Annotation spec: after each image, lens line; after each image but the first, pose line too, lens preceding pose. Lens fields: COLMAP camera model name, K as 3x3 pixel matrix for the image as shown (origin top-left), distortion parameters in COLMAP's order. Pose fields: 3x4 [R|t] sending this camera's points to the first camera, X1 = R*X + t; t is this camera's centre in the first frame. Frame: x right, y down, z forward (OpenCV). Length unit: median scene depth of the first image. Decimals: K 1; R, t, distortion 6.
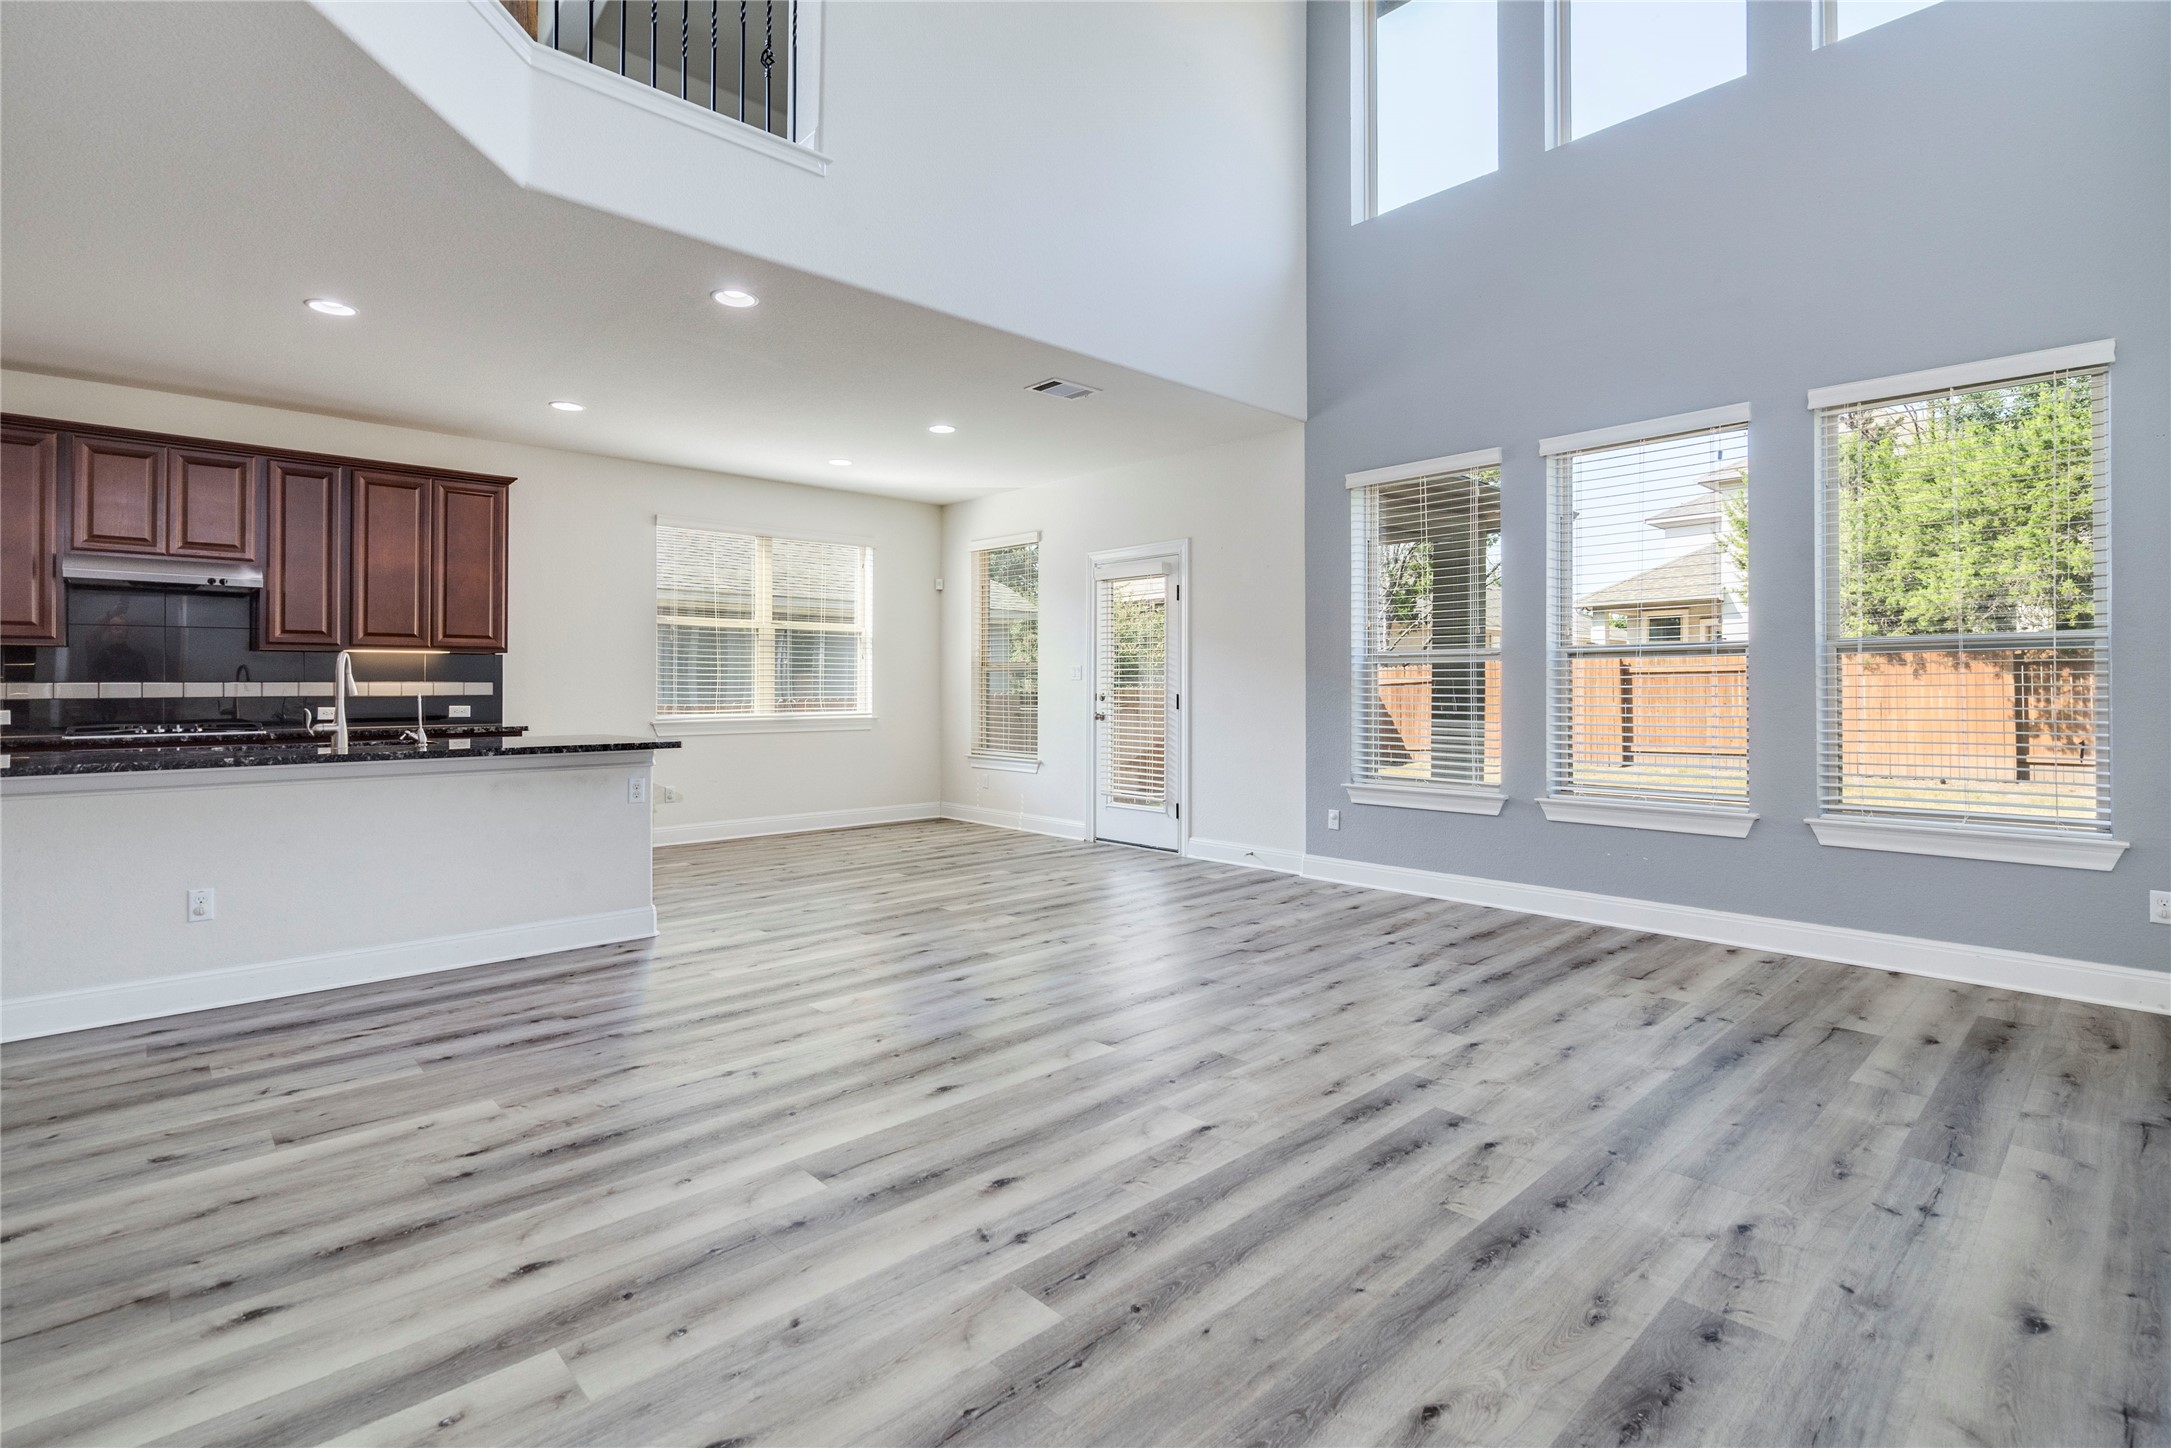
lens RADIAL K [[1009.0, 0, 1090.0], [0, 1009.0, 692.4], [0, 0, 1]] dist [0.001414, 0.000581]
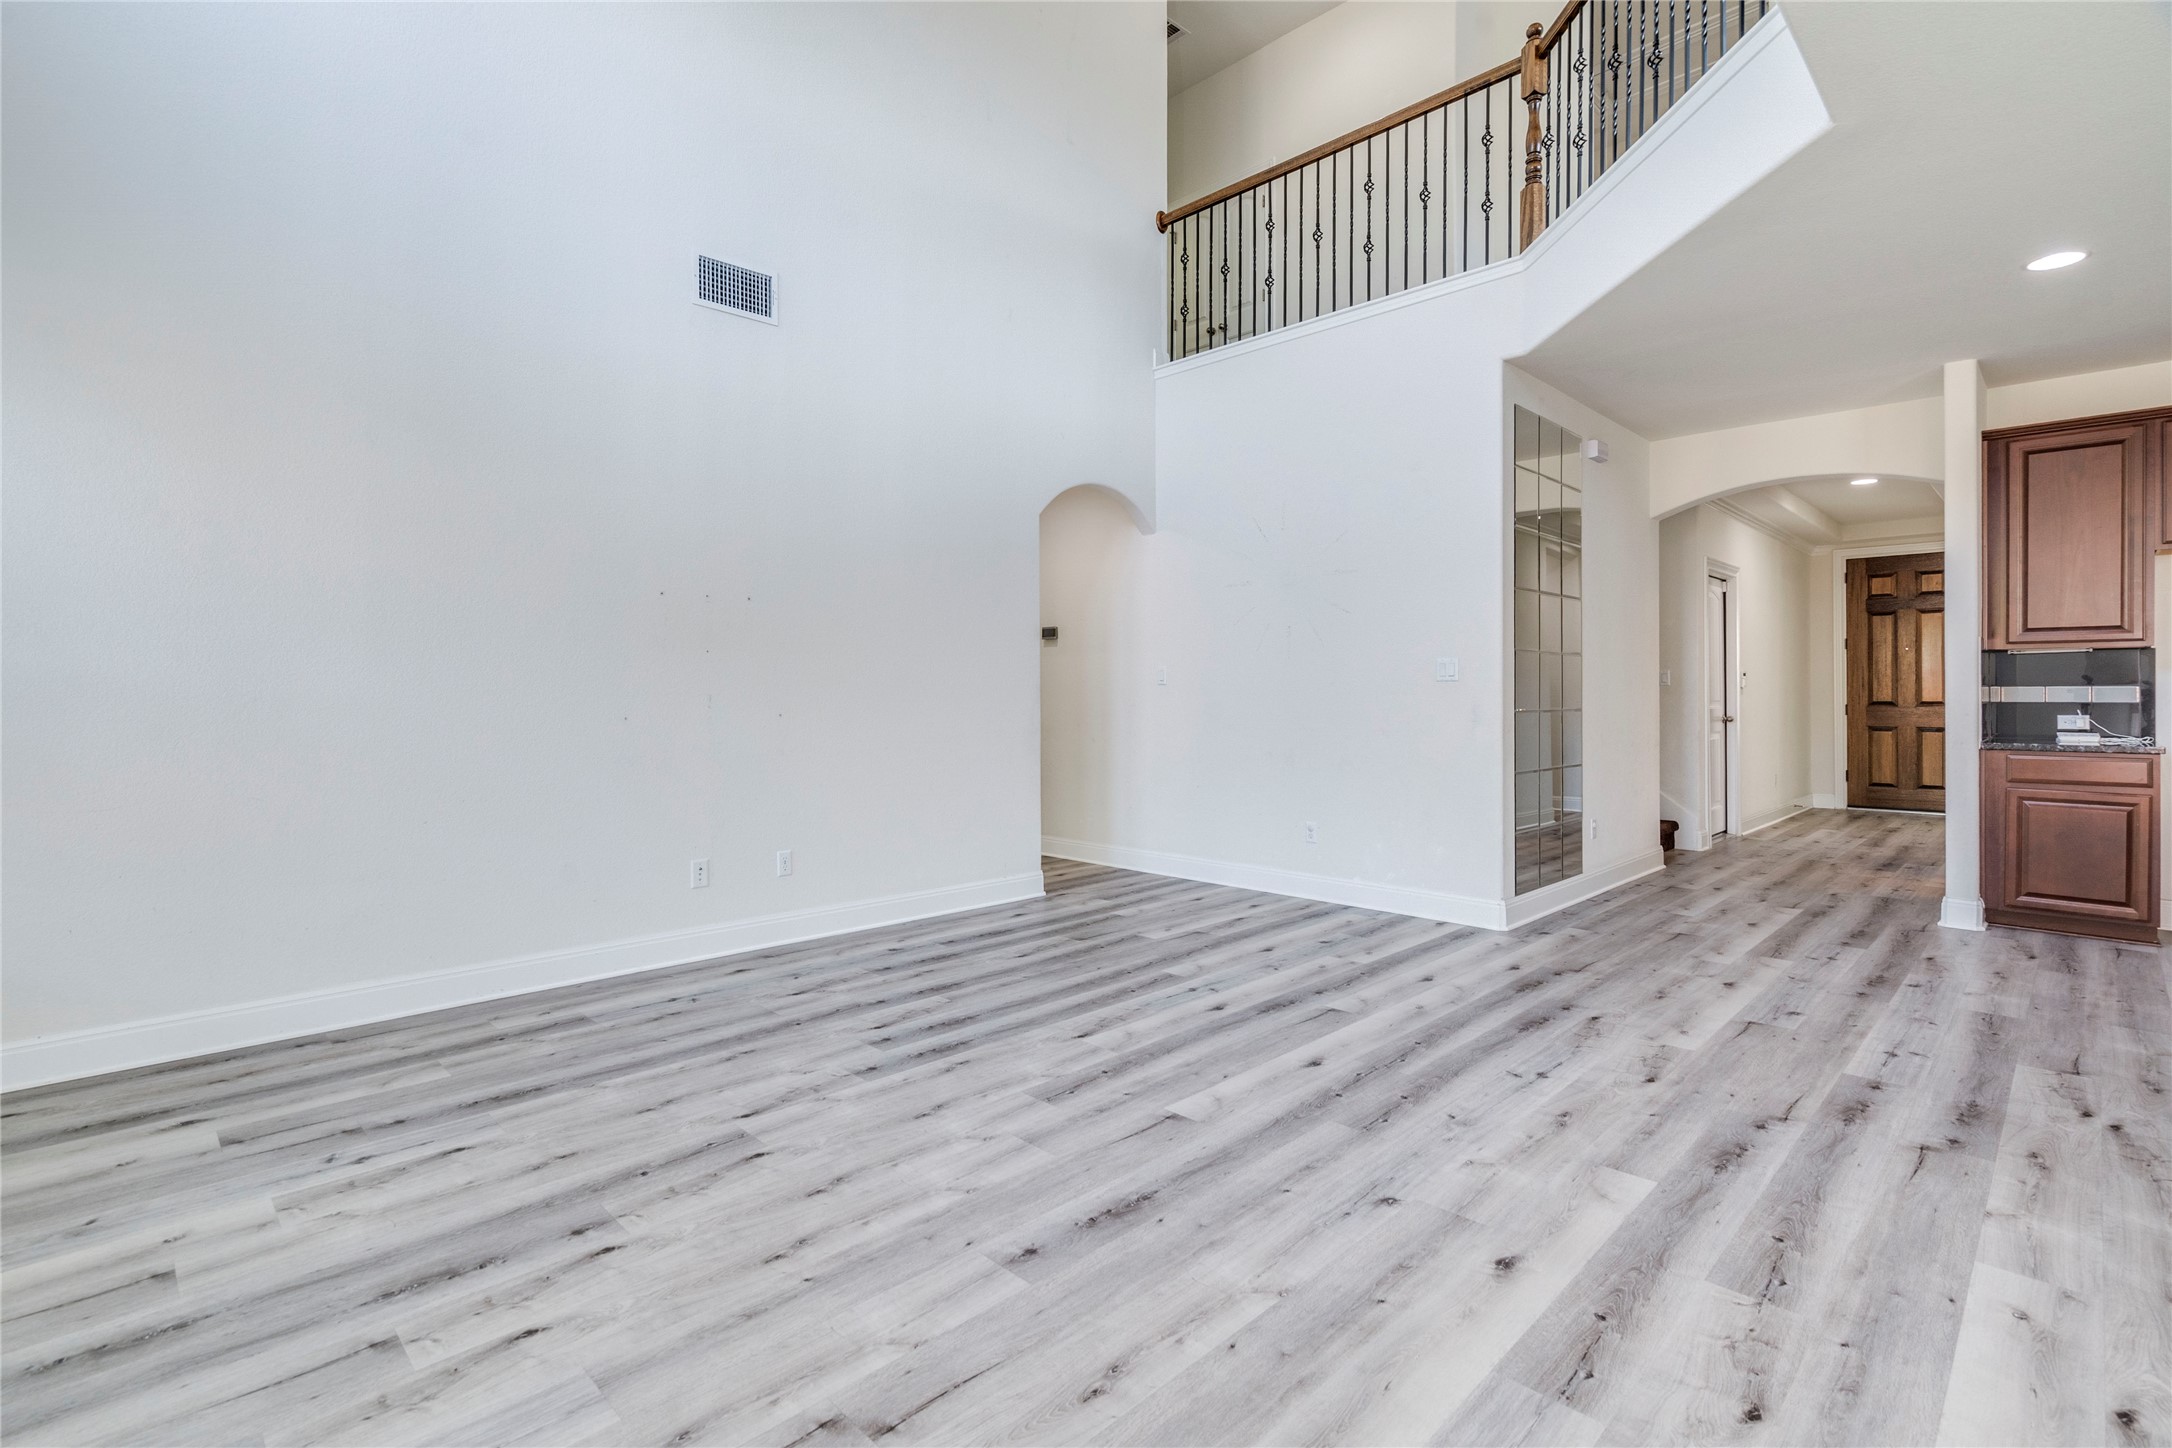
lens RADIAL K [[1002.4, 0, 1087.4], [0, 1002.4, 694.0], [0, 0, 1]] dist [0.000508, -0.000097]
pose [[-0.999484, 0.001995, -0.032067, 0.136908], [0.001853, 0.999988, 0.004471, -0.010554], [0.032076, 0.004410, -0.999476, 2.111447]]
